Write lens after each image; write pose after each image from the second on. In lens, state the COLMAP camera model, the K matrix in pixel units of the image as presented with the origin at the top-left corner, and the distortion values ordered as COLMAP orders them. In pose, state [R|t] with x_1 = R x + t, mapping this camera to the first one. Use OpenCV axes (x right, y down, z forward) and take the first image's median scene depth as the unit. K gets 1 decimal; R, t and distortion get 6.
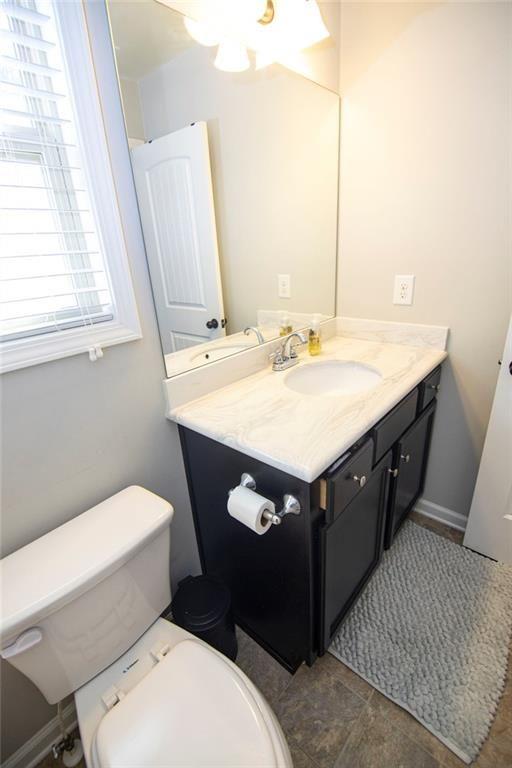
lens RADIAL K [[343.9, 0, 256.0], [0, 343.9, 384.0], [0, 0, 1]] dist [-0.018259, -0.001763]
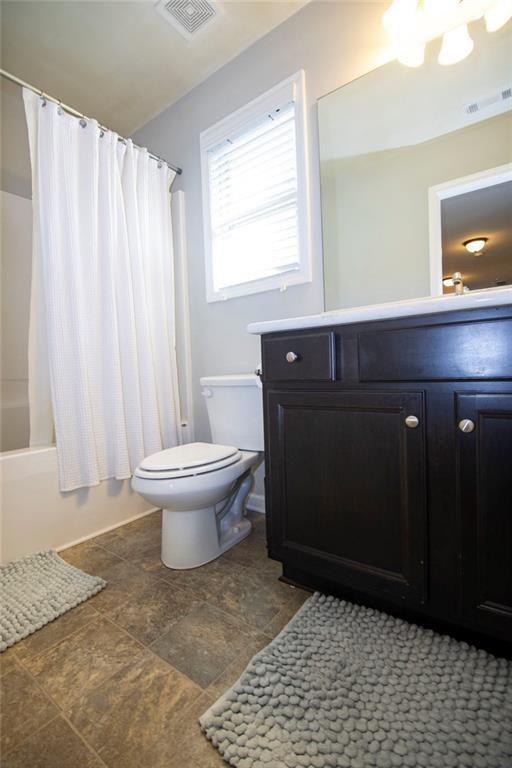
lens RADIAL K [[343.9, 0, 256.0], [0, 343.9, 384.0], [0, 0, 1]] dist [-0.018259, -0.001763]
pose [[0.083640, 0.089195, -0.992496, 1.242924], [-0.335296, 0.940432, 0.056260, 0.303859], [0.938393, 0.328074, 0.108565, 0.720562]]
